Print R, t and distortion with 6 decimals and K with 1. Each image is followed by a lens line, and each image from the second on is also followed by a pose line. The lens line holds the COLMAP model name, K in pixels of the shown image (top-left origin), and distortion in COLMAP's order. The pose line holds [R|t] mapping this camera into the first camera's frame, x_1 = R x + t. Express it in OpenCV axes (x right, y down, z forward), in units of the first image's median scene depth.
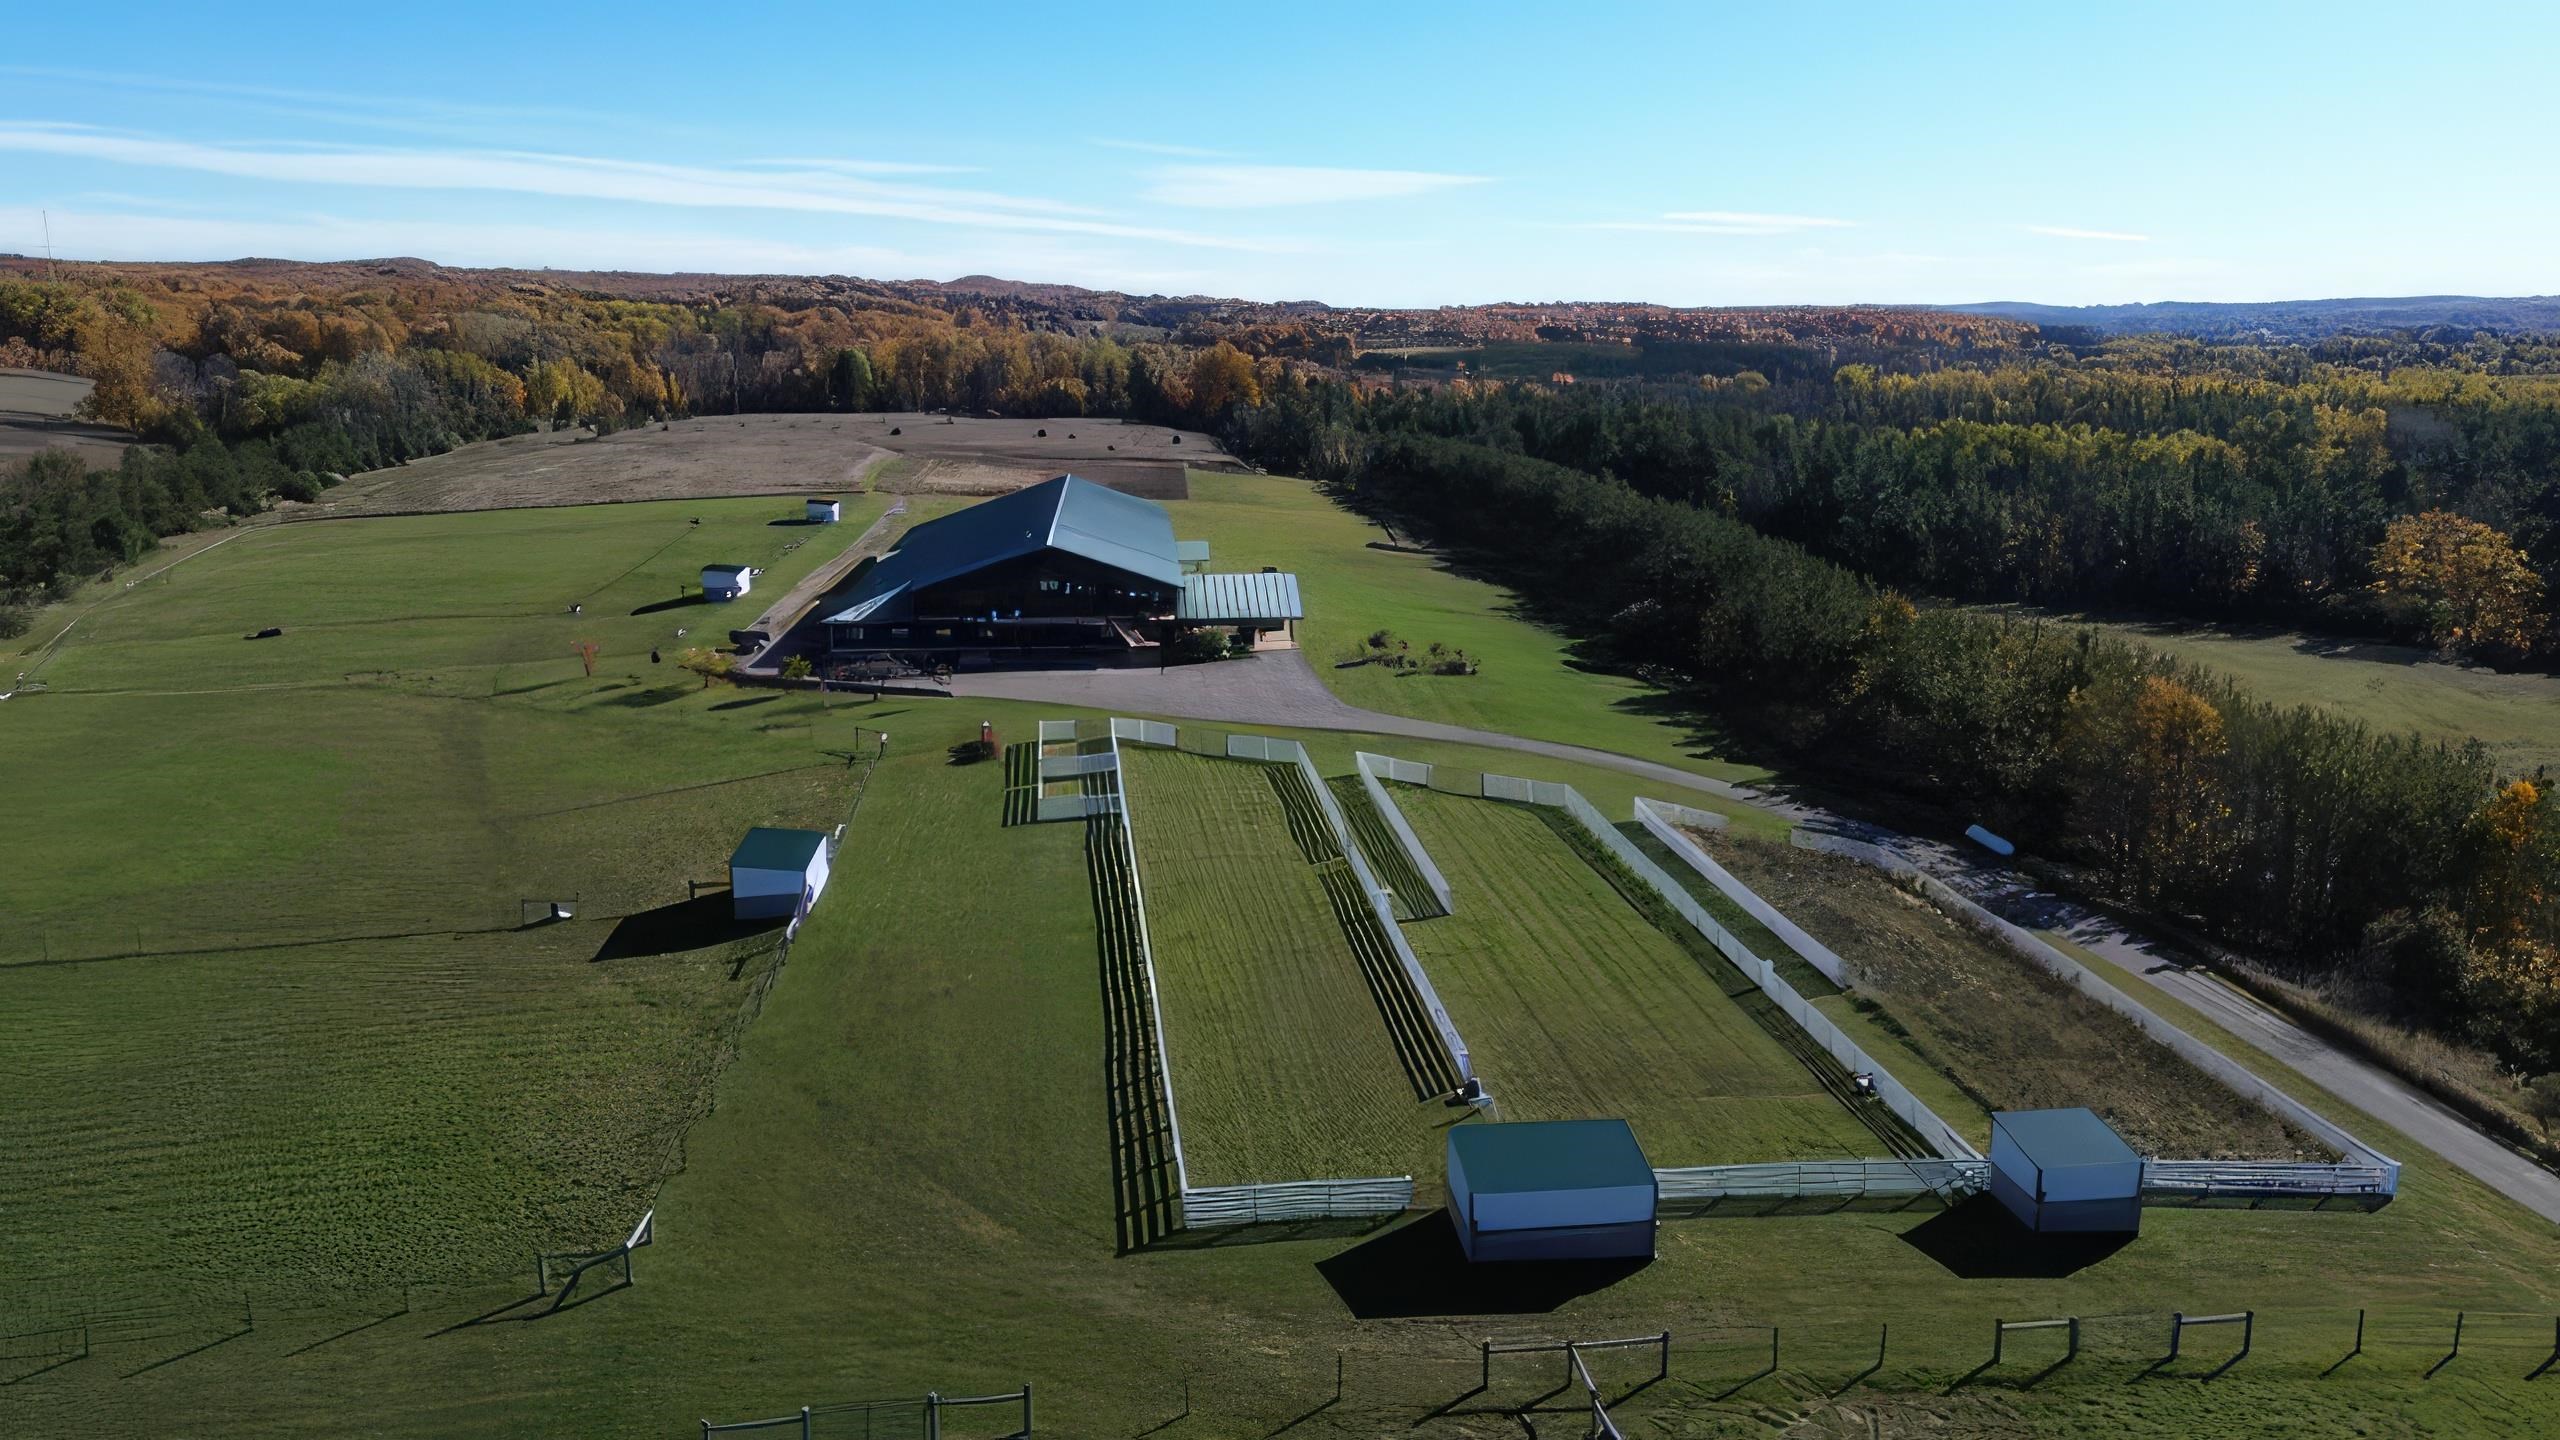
lens RADIAL K [[1824.9, 0, 1280.0], [0, 1824.9, 720.0], [0, 0, 1]] dist [0.091896, -0.088950]
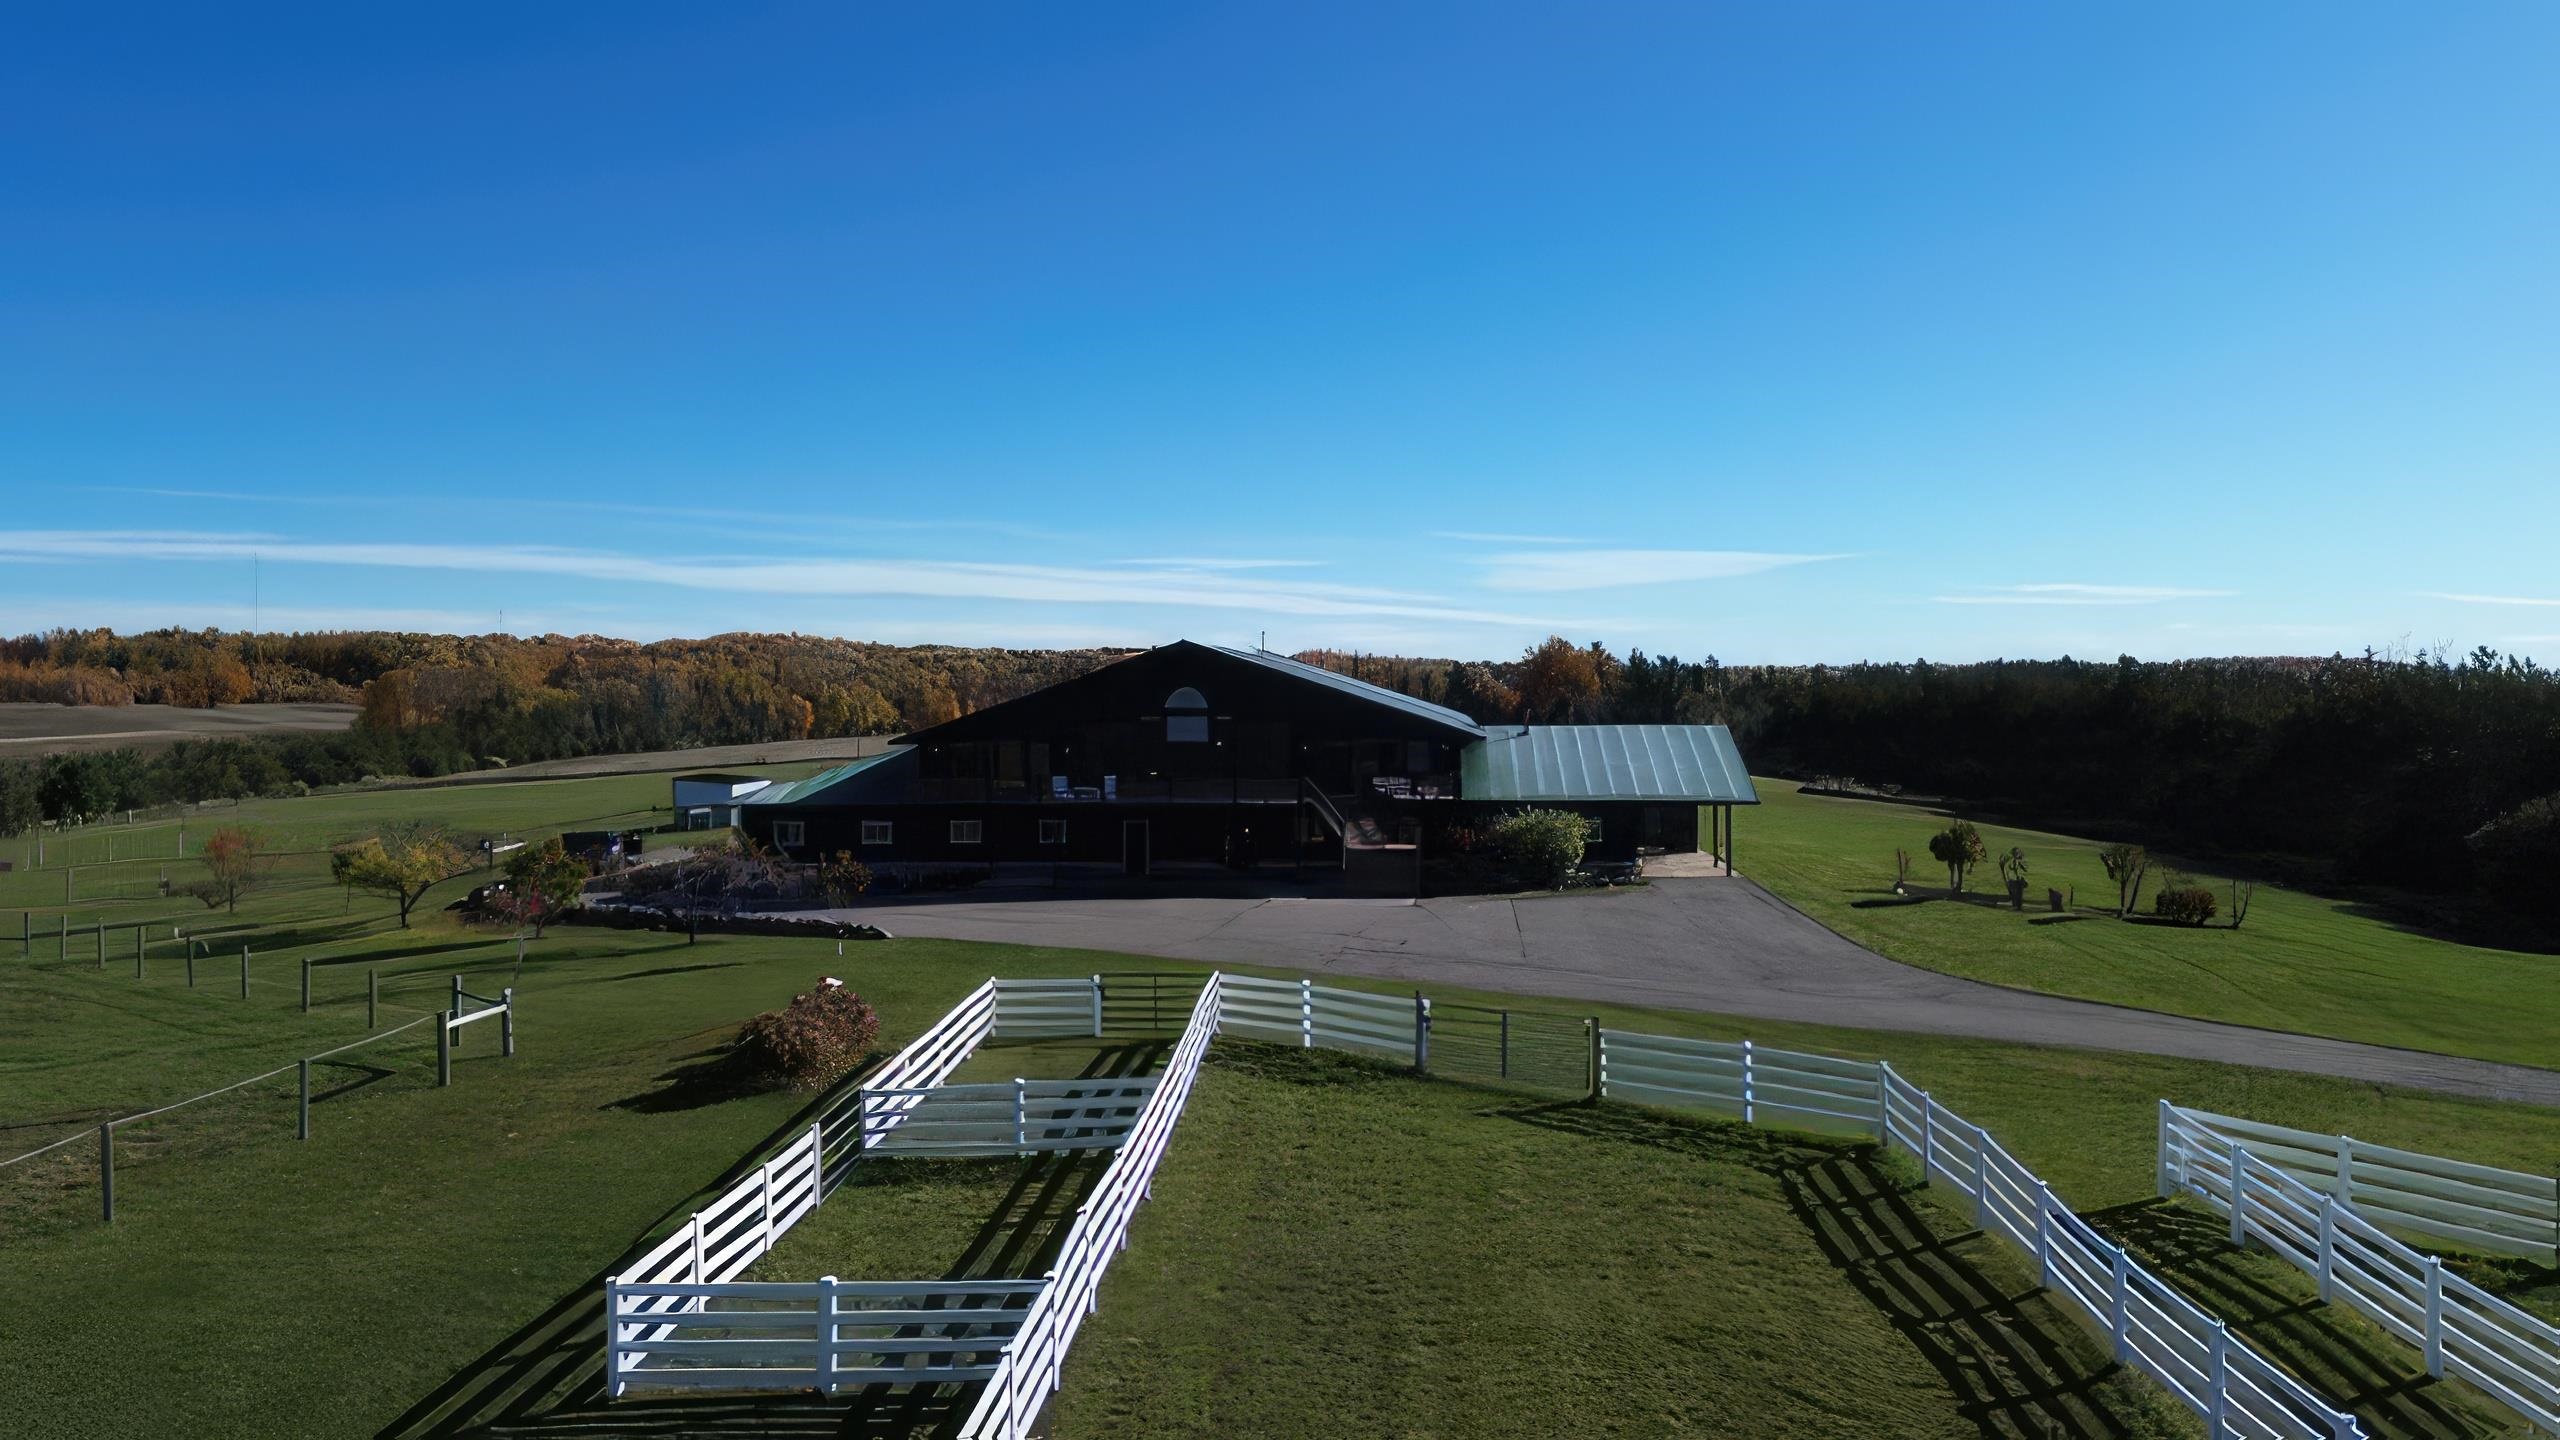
lens RADIAL K [[1824.9, 0, 1280.0], [0, 1824.9, 720.0], [0, 0, 1]] dist [0.091896, -0.088950]
pose [[0.983512, -0.007369, -0.180693, -0.007582], [-0.029183, 0.979606, -0.198797, 0.006209], [0.178473, 0.200792, 0.963239, 0.222159]]
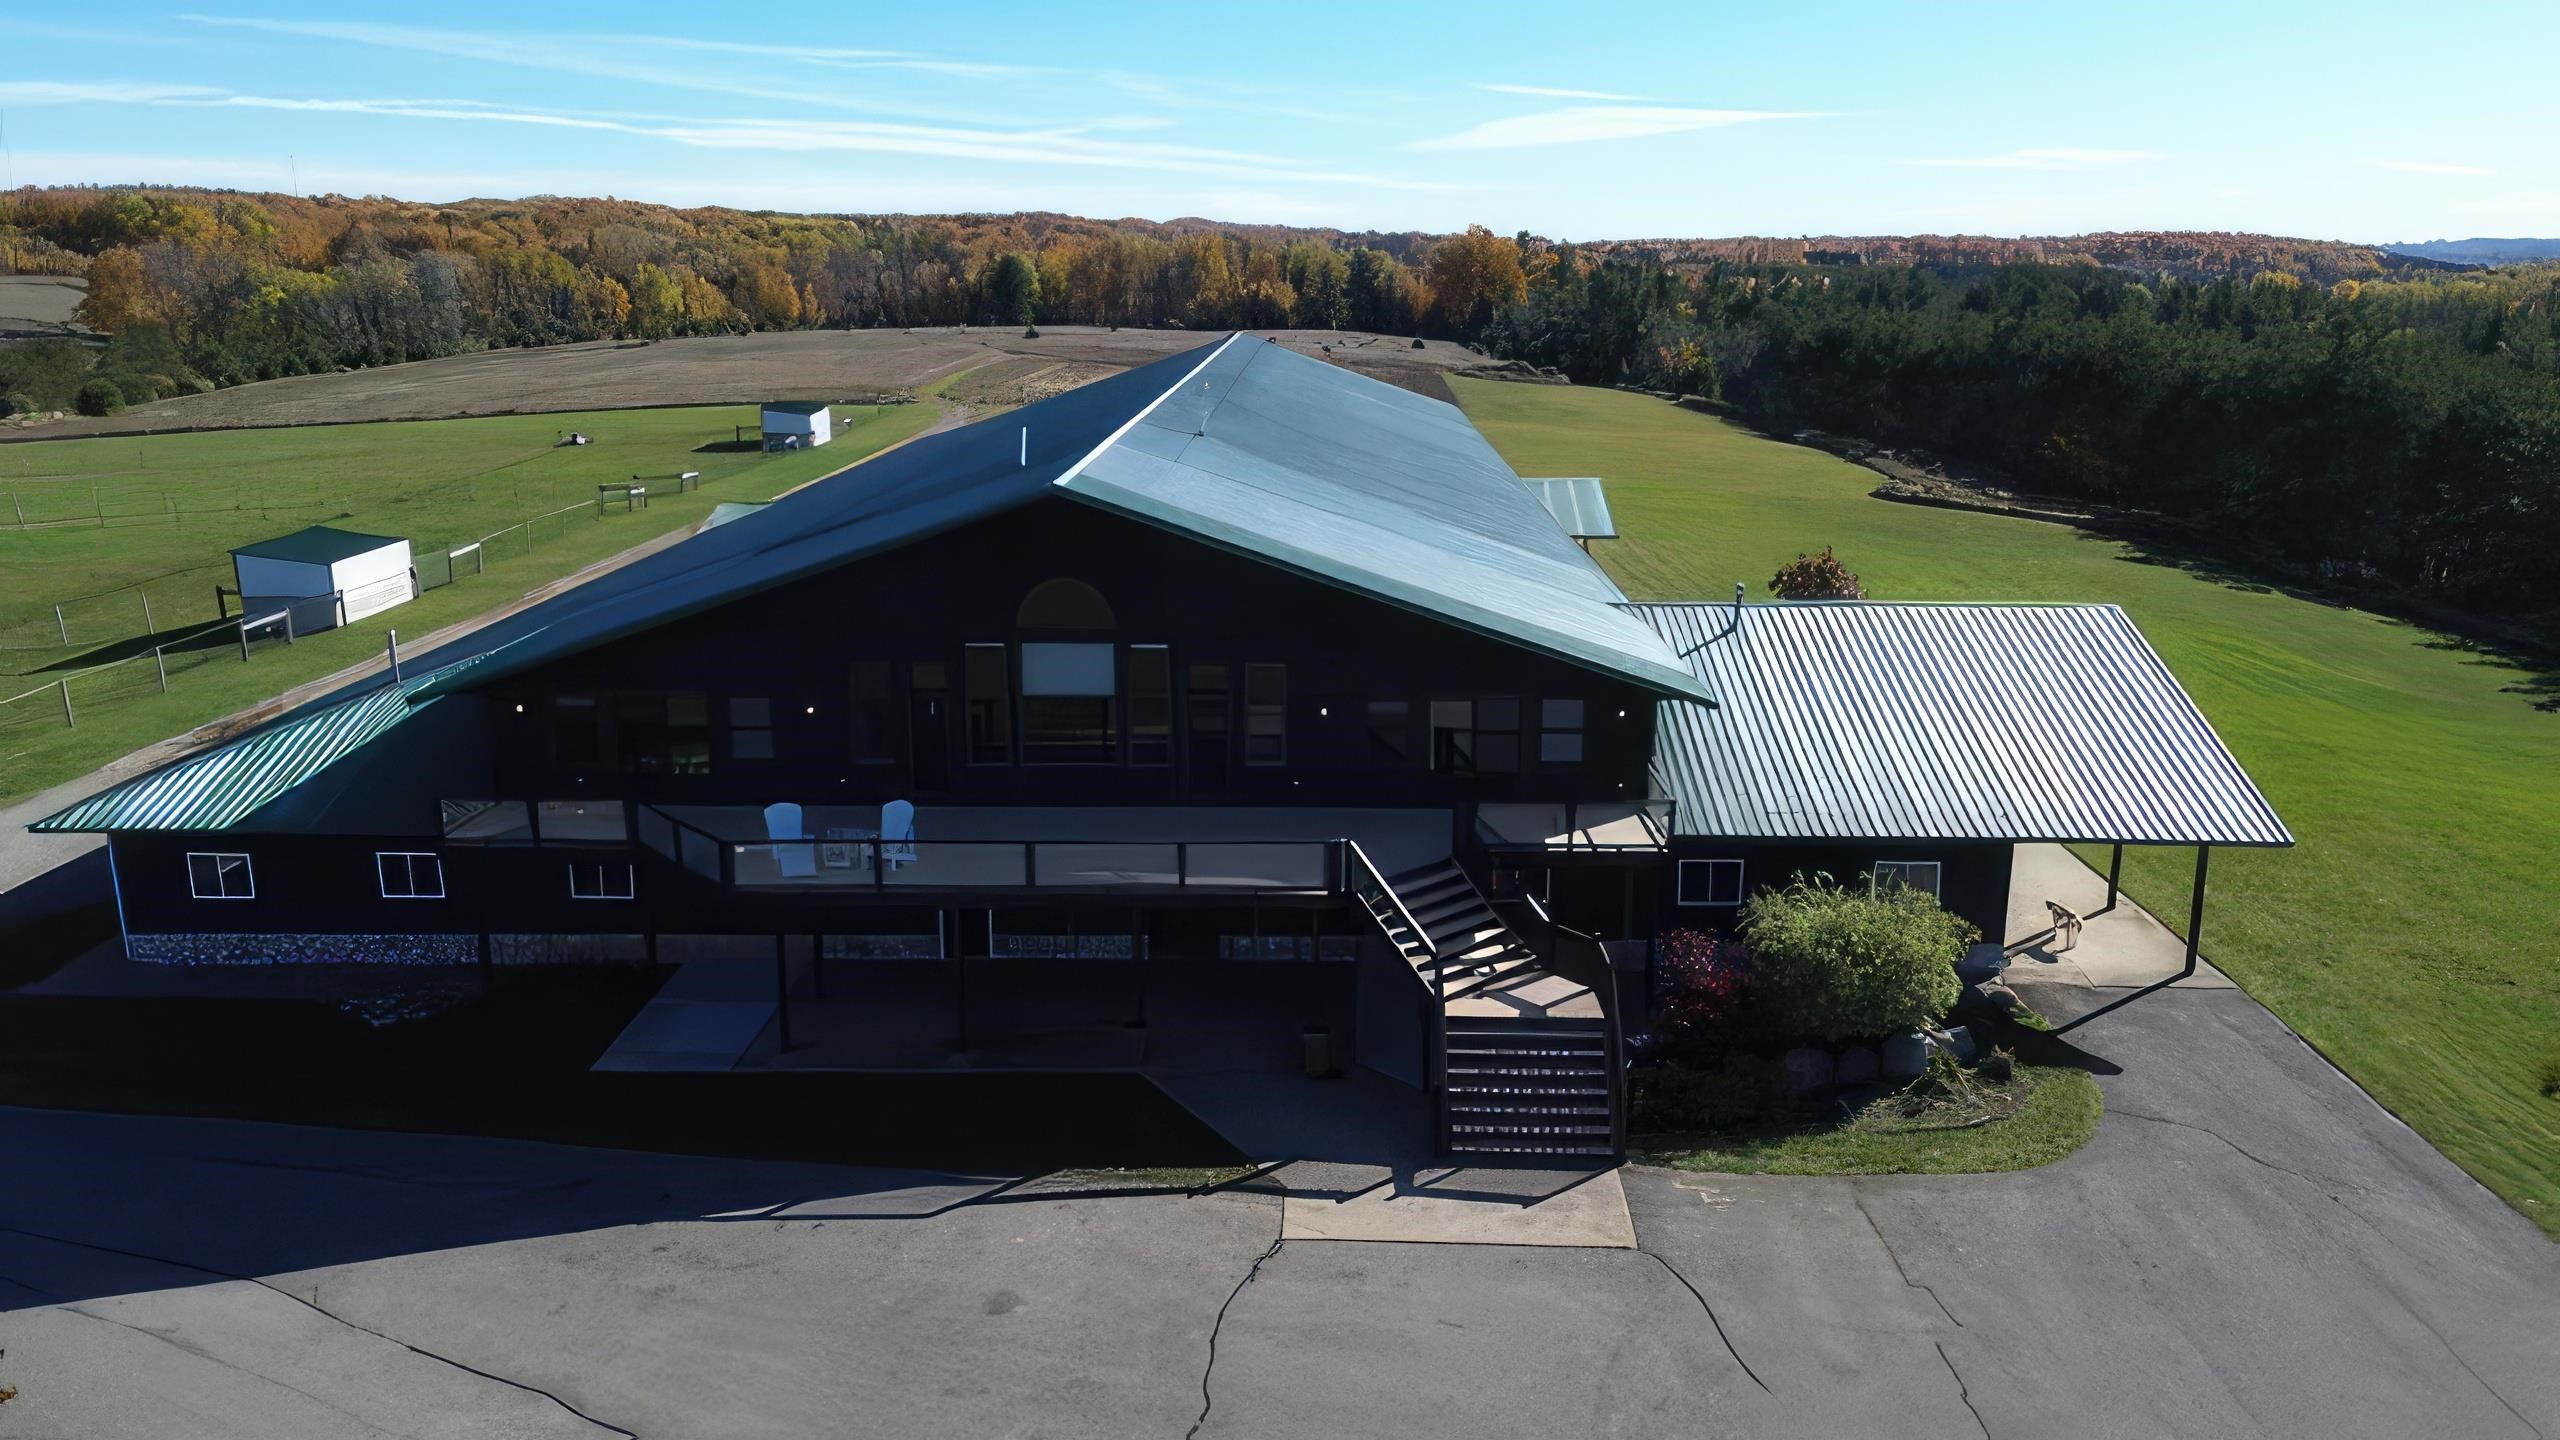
lens RADIAL K [[1824.9, 0, 1280.0], [0, 1824.9, 720.0], [0, 0, 1]] dist [0.091896, -0.088950]
pose [[0.993587, 0.023261, -0.110652, -0.031105], [-0.020271, 0.999400, 0.028077, -0.030085], [0.111239, -0.025654, 0.993463, 0.315155]]
